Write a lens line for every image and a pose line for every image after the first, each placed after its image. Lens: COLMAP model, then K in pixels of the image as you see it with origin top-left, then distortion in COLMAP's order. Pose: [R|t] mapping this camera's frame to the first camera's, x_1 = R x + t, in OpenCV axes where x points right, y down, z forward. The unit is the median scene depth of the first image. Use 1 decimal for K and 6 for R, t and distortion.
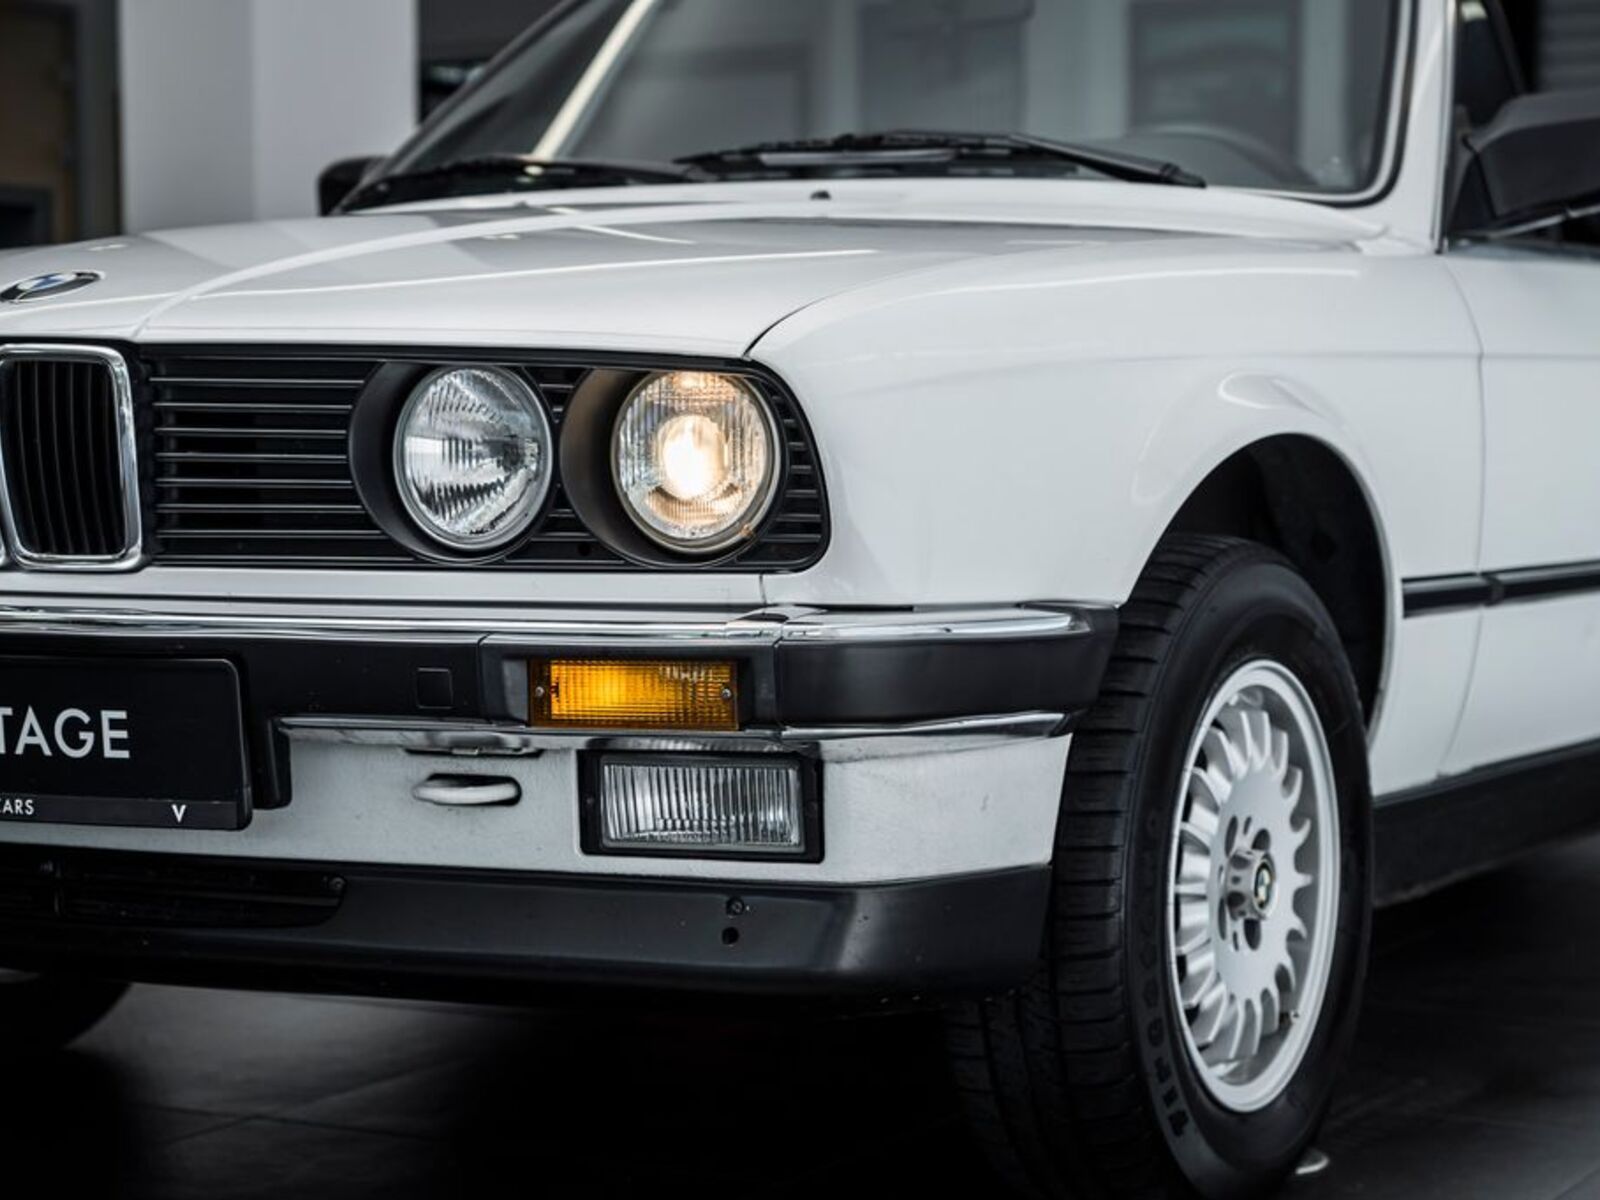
lens RADIAL K [[3234.8, 0, 834.2], [0, 3234.8, 599.9], [0, 0, 1]] dist [0.074978, 0.623988]
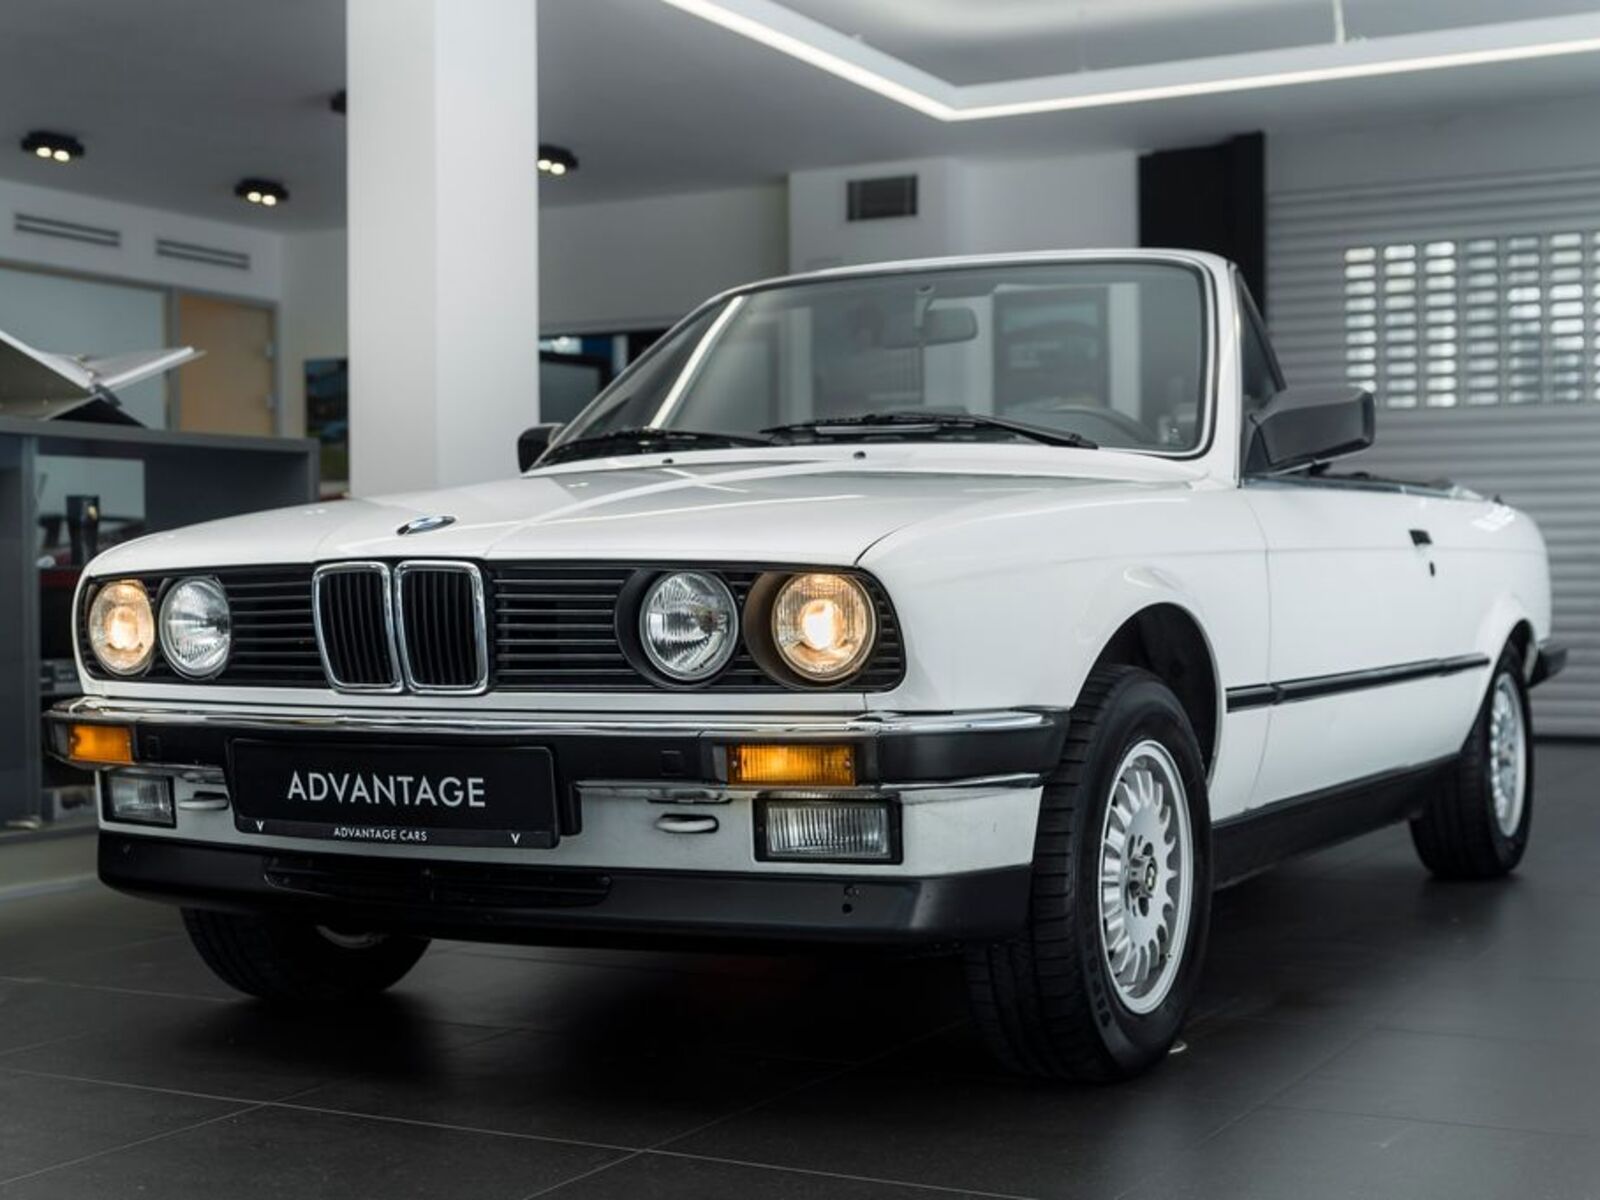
lens RADIAL K [[2269.0, 0, 800.0], [0, 2269.0, 600.0], [0, 0, 1]] dist [-0.060427, -0.021038]
pose [[0.999876, -0.010634, 0.011647, -0.065097], [0.011126, 0.999010, -0.043065, -0.005579], [-0.011177, 0.043190, 0.999004, -0.173345]]
